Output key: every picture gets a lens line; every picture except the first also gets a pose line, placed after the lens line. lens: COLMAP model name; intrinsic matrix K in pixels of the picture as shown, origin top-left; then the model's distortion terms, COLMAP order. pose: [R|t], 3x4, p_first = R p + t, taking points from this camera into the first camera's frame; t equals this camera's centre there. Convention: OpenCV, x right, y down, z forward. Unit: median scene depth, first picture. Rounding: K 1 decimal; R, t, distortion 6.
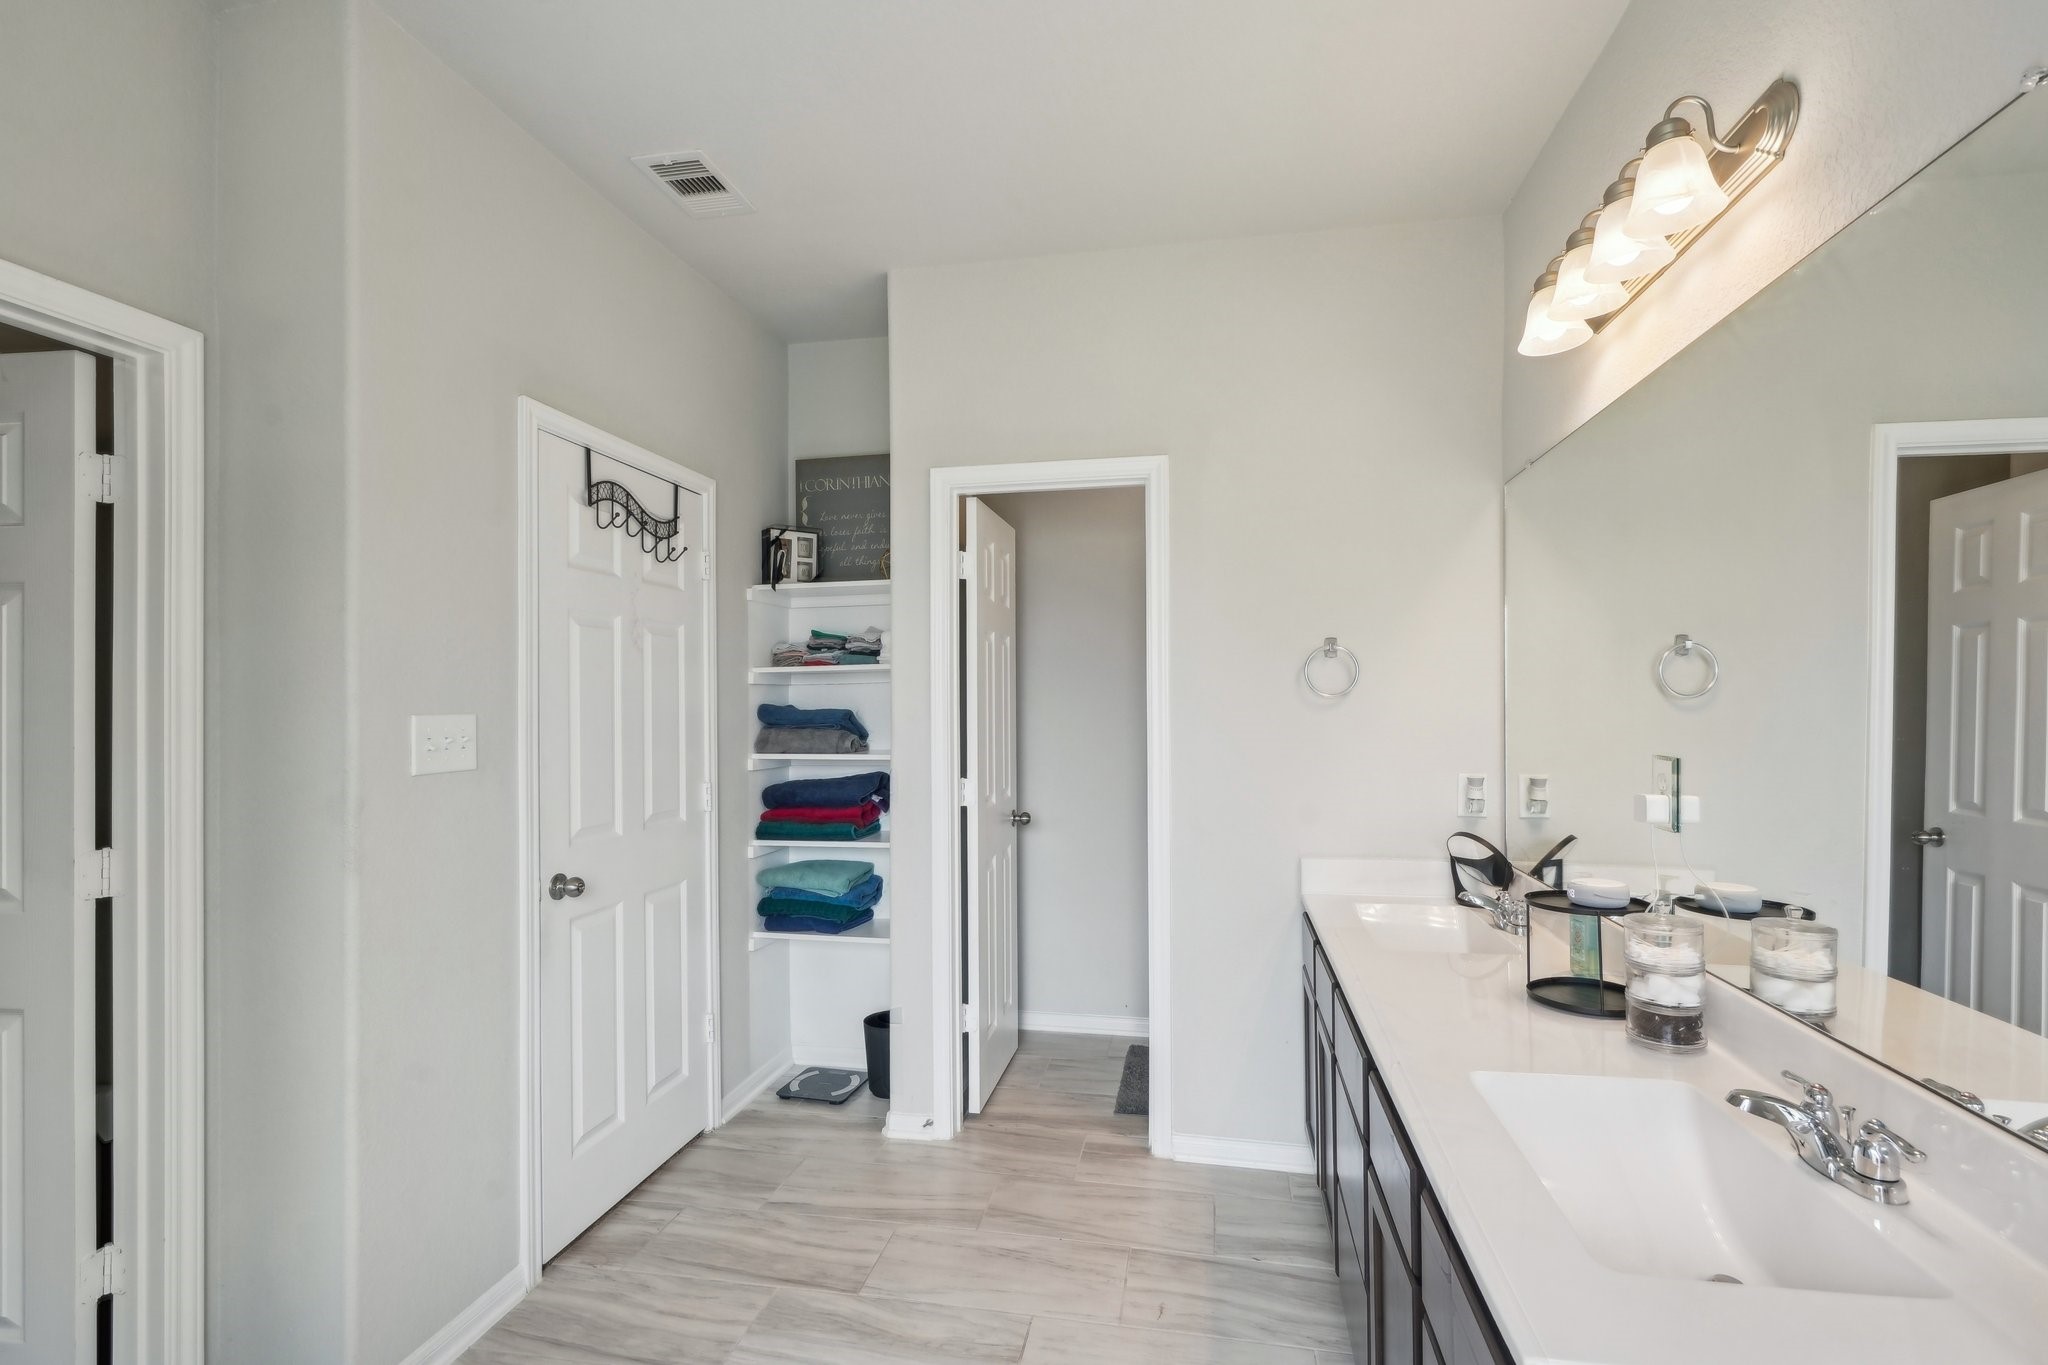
lens RADIAL K [[955.8, 0, 1023.1], [0, 955.8, 692.7], [0, 0, 1]] dist [-0.000538, 0.000018]
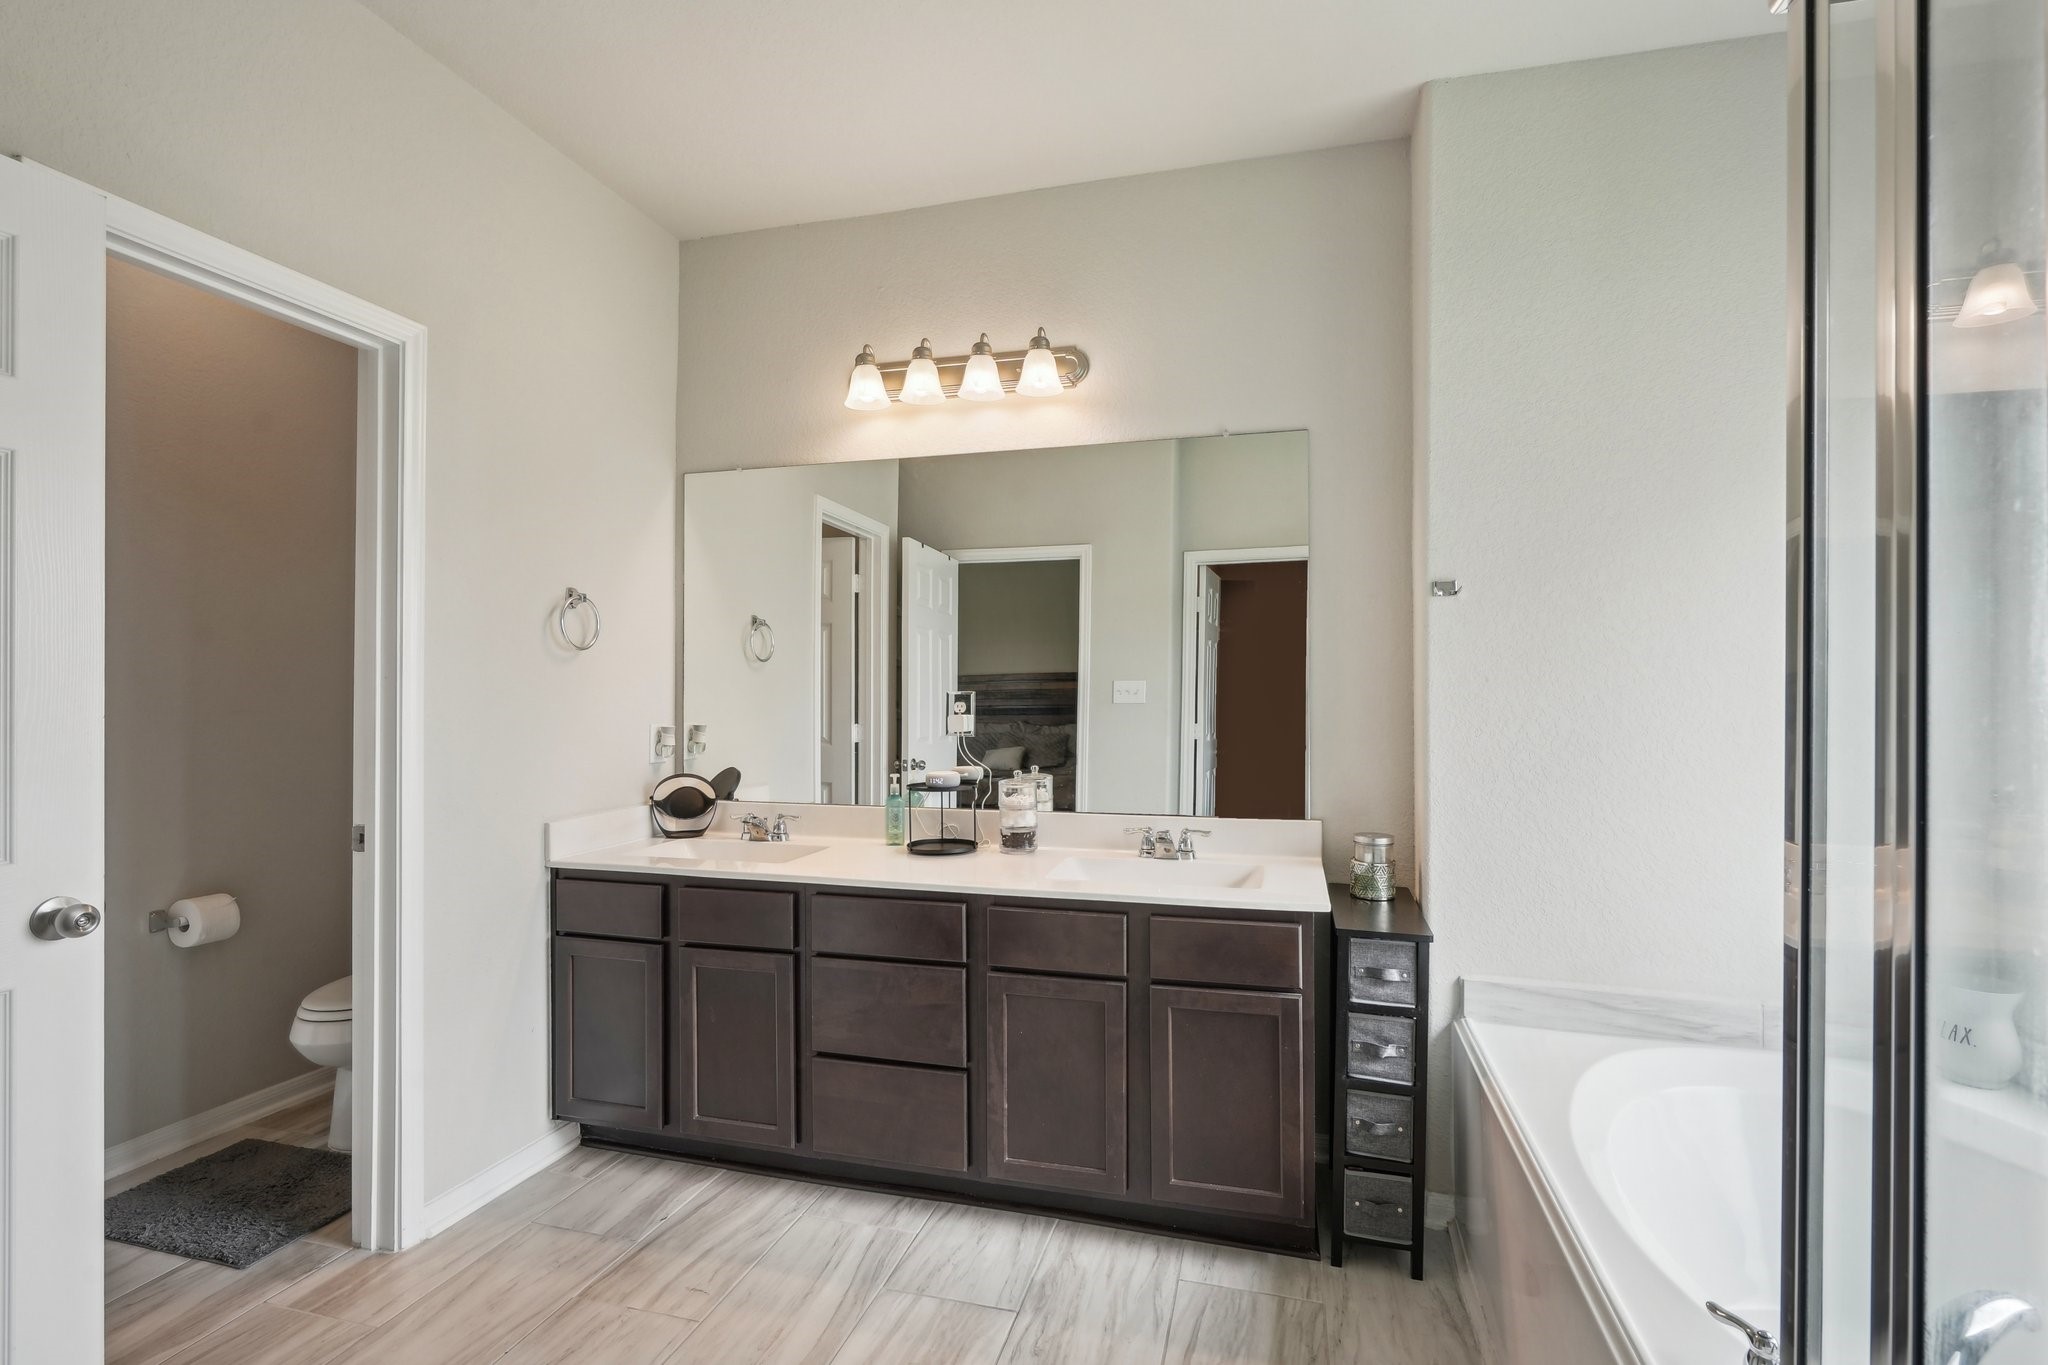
lens RADIAL K [[955.8, 0, 1023.1], [0, 955.8, 692.7], [0, 0, 1]] dist [-0.000538, 0.000018]
pose [[0.074772, 0.004313, 0.997191, -0.602882], [-0.007776, 0.999963, -0.003742, 0.047665], [-0.997170, -0.007475, 0.074802, 0.481298]]
